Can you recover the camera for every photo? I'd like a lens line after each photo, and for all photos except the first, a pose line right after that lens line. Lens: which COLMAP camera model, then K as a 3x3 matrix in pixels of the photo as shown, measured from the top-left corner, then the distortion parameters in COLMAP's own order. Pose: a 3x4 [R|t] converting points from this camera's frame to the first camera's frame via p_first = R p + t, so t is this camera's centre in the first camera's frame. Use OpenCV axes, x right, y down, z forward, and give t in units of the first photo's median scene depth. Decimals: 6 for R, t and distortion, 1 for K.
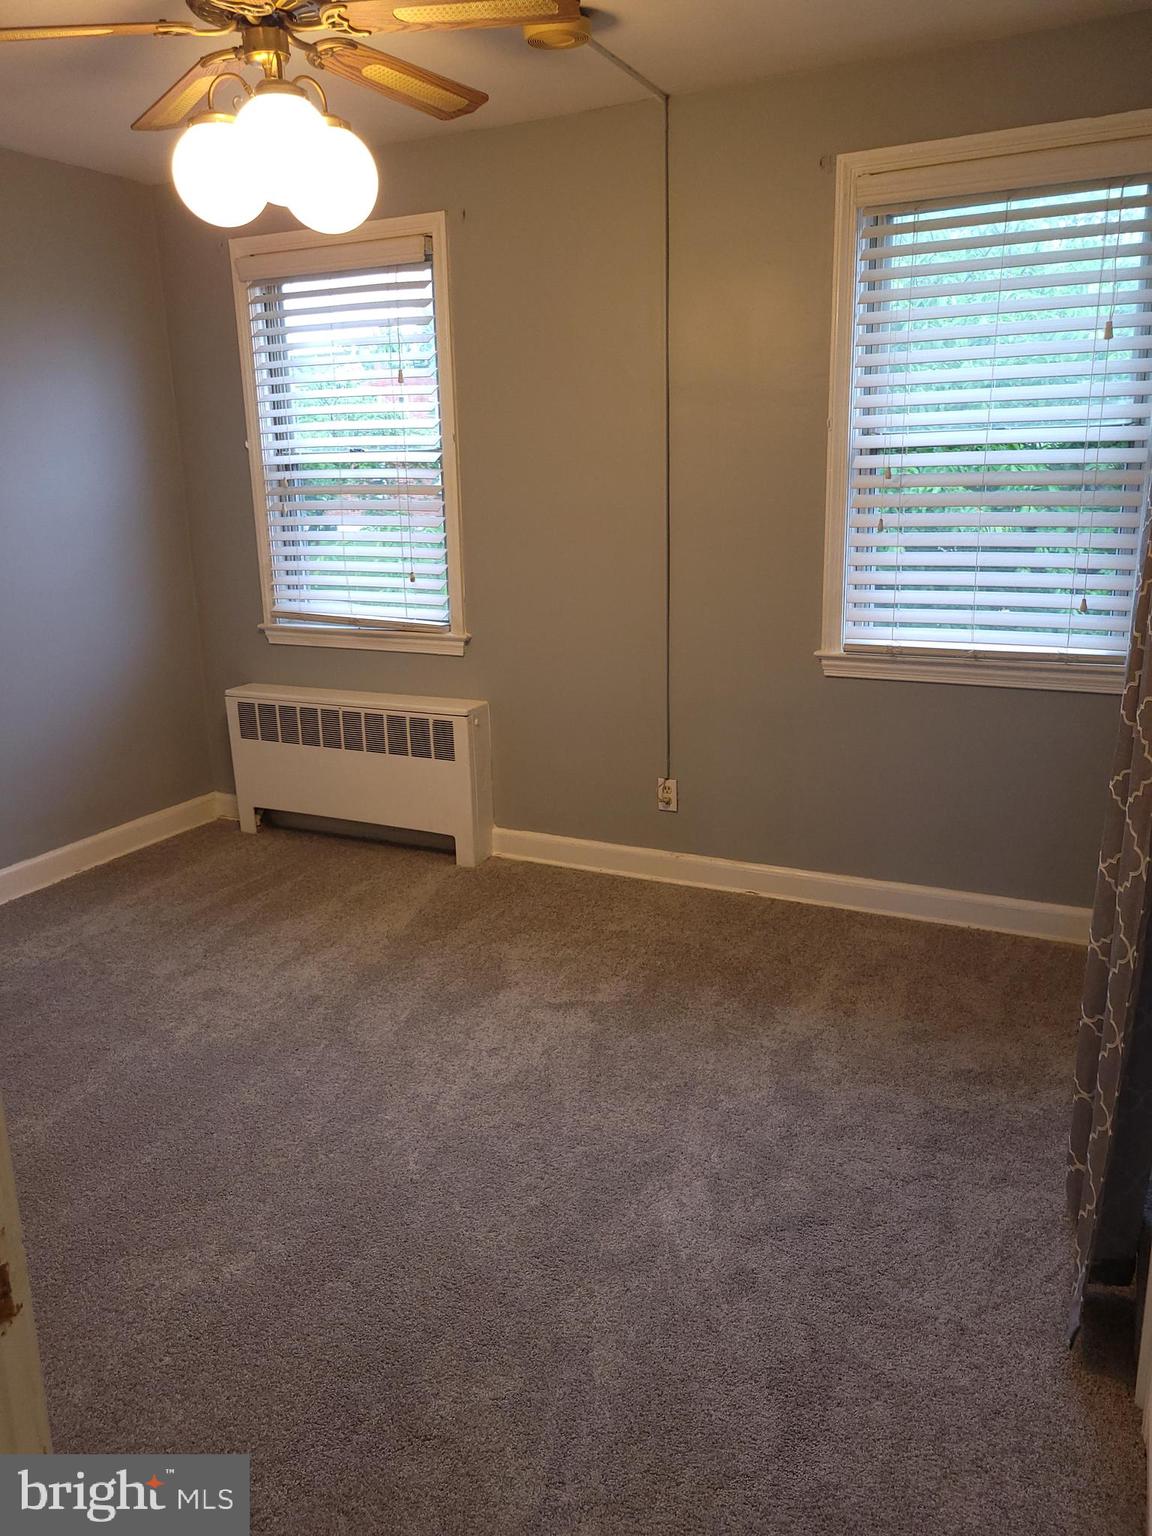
lens RADIAL K [[1146.7, 0, 573.7], [0, 1146.7, 765.8], [0, 0, 1]] dist [0.051692, -0.034298]
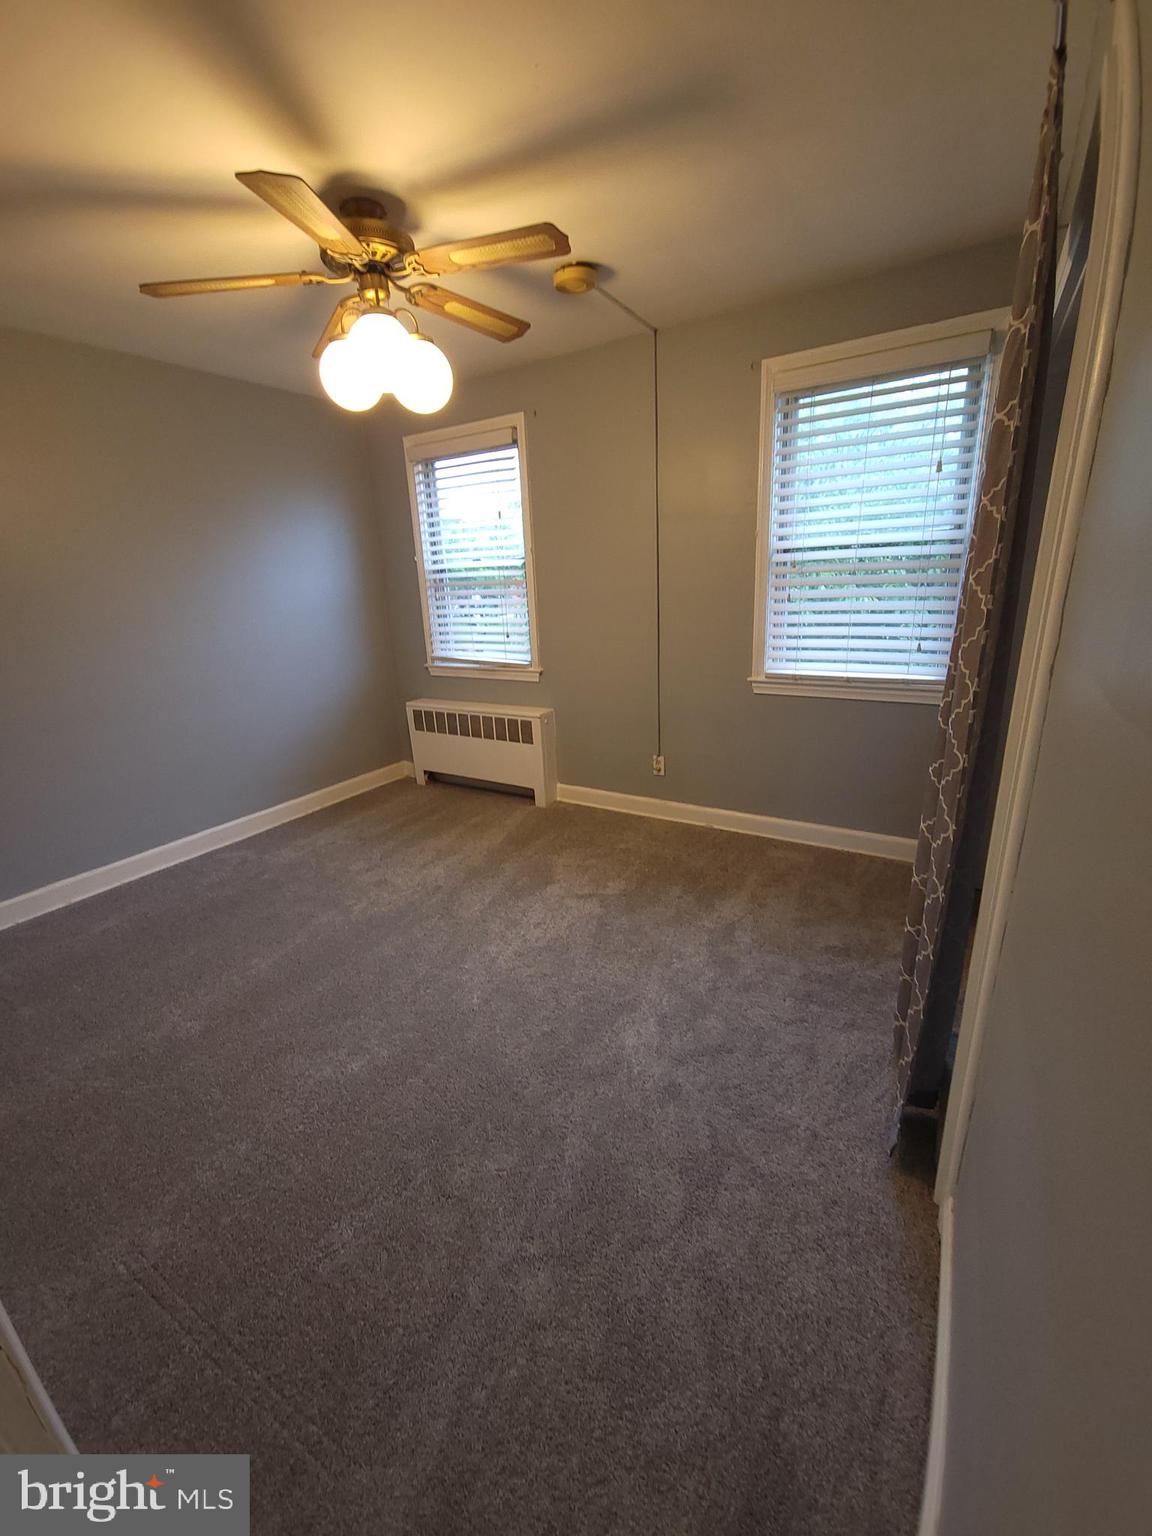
lens RADIAL K [[623.5, 0, 586.8], [0, 623.5, 765.1], [0, 0, 1]] dist [0.006501, -0.000617]
pose [[0.996574, 0.006044, -0.082479, 0.064133], [-0.002962, 0.999294, 0.037445, -0.010491], [0.082647, -0.037072, 0.995889, 0.119492]]
